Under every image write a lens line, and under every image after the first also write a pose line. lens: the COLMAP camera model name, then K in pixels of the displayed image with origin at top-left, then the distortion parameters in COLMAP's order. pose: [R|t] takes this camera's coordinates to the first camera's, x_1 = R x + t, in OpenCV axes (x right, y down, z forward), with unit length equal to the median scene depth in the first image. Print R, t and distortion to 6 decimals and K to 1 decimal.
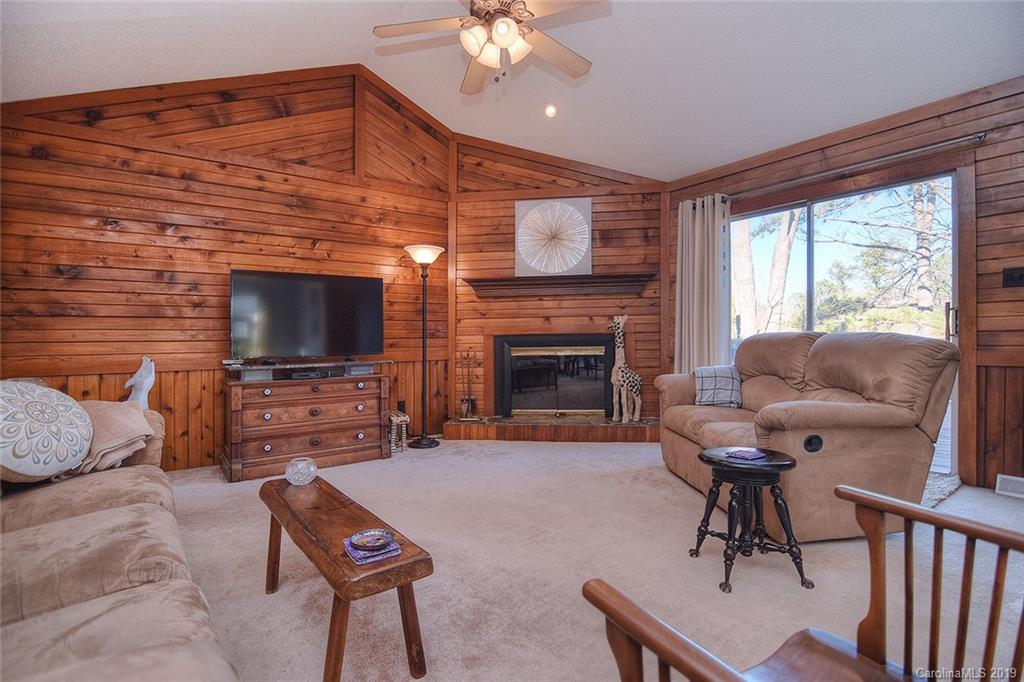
lens RADIAL K [[495.2, 0, 519.9], [0, 495.2, 338.4], [0, 0, 1]] dist [-0.017490, -0.005220]
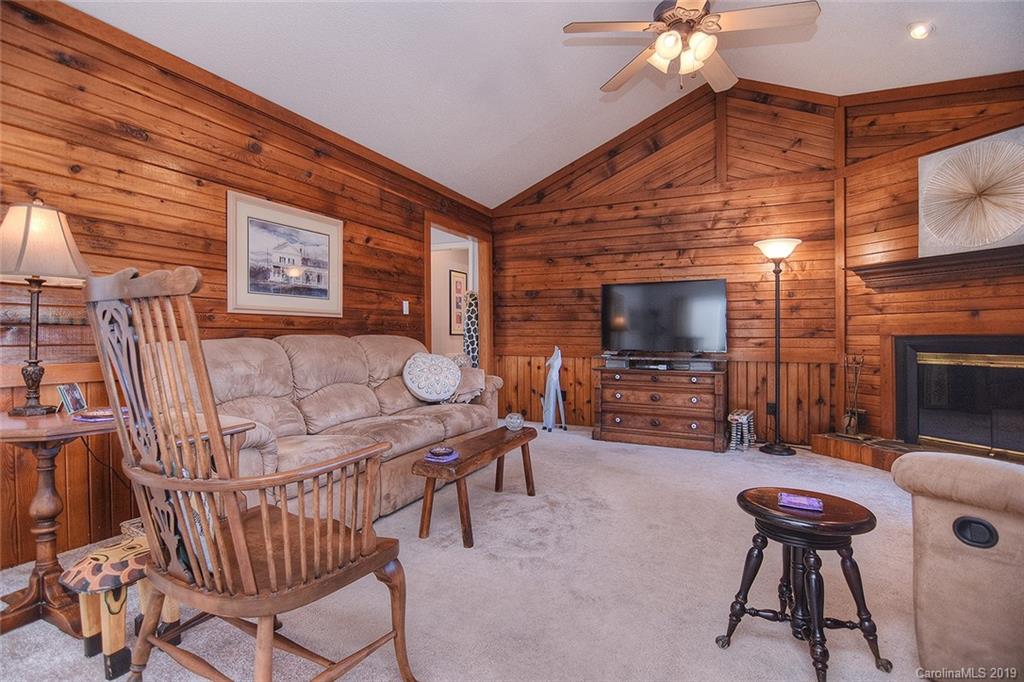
lens RADIAL K [[495.2, 0, 503.4], [0, 495.2, 339.3], [0, 0, 1]] dist [-0.017490, -0.005220]
pose [[0.442346, 0.020503, -0.896610, 0.443648], [-0.011456, 0.999786, 0.017211, -0.008228], [0.896771, 0.002659, 0.442486, 0.129189]]
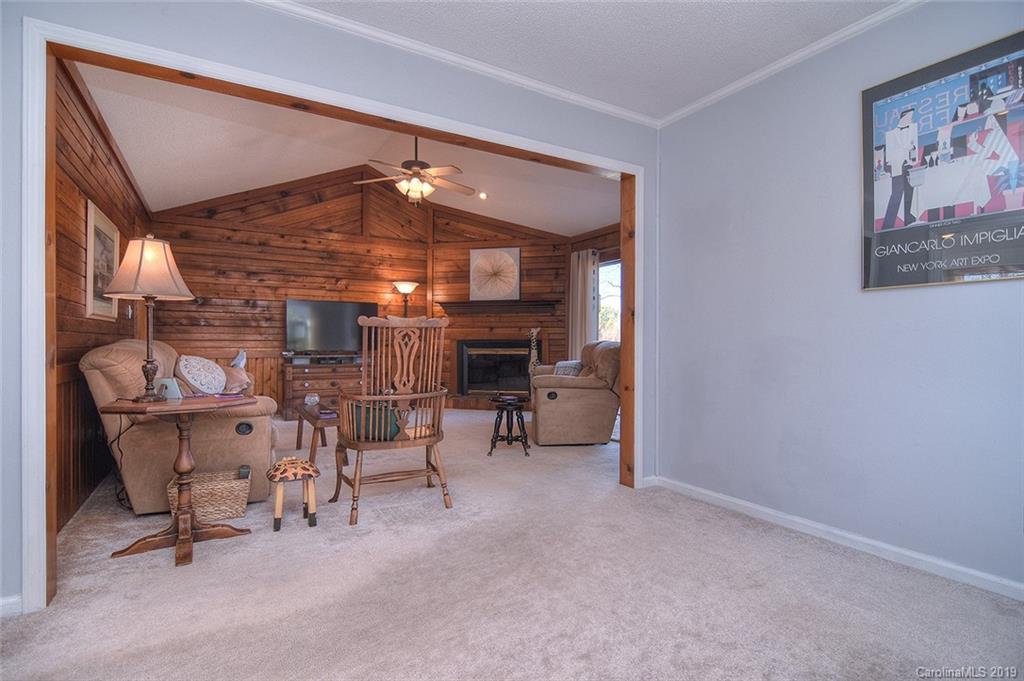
lens RADIAL K [[495.2, 0, 519.8], [0, 495.2, 357.5], [0, 0, 1]] dist [-0.017490, -0.005220]
pose [[0.994360, 0.019713, -0.104213, 0.351168], [-0.016429, 0.999344, 0.032274, -0.005135], [0.104780, -0.030380, 0.994031, -0.549178]]
